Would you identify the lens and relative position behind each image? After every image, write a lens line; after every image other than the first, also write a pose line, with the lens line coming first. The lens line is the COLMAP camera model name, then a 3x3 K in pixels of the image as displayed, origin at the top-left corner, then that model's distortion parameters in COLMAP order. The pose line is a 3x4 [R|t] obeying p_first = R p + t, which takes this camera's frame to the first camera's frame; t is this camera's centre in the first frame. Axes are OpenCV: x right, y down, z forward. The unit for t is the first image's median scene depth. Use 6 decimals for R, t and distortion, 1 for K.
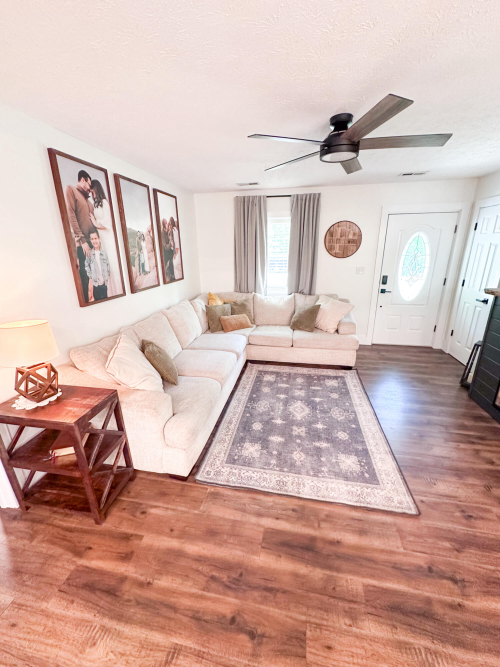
lens RADIAL K [[265.4, 0, 250.4], [0, 265.4, 331.9], [0, 0, 1]] dist [-0.005586, 0.001882]
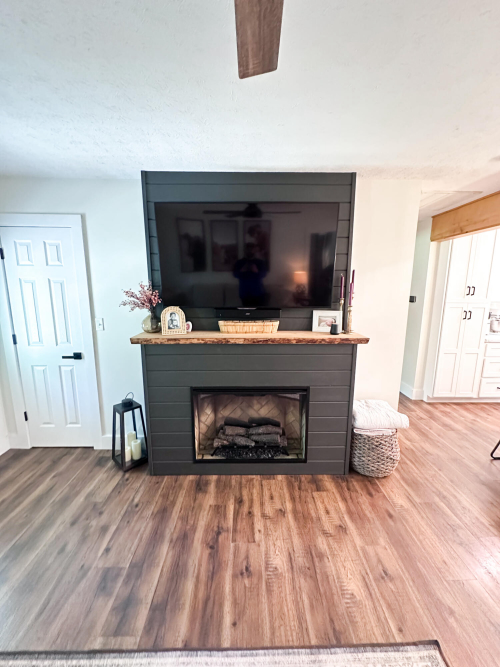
lens RADIAL K [[265.4, 0, 251.9], [0, 265.4, 333.9], [0, 0, 1]] dist [-0.005586, 0.001882]
pose [[-0.198672, -0.152773, 0.968086, 0.134449], [0.298461, 0.931428, 0.208239, -0.272930], [-0.933515, 0.330307, -0.139452, 0.945600]]
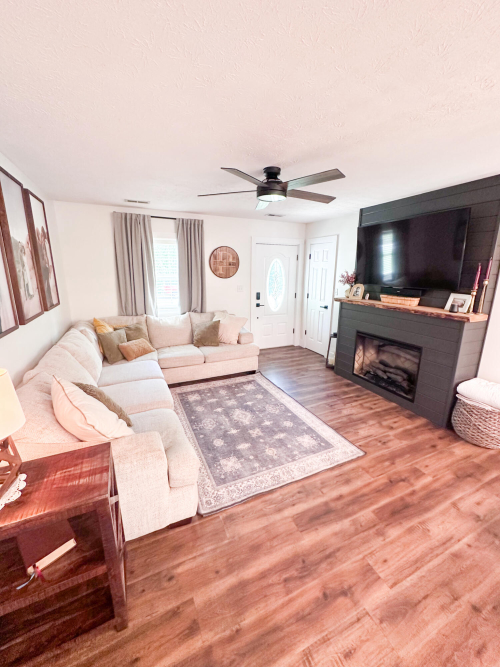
lens RADIAL K [[265.4, 0, 249.7], [0, 265.4, 331.1], [0, 0, 1]] dist [-0.005586, 0.001882]
pose [[0.814601, -0.112186, 0.569068, -0.448053], [0.157470, 0.987043, -0.030826, -0.010013], [-0.558237, 0.114722, 0.821712, 0.075350]]
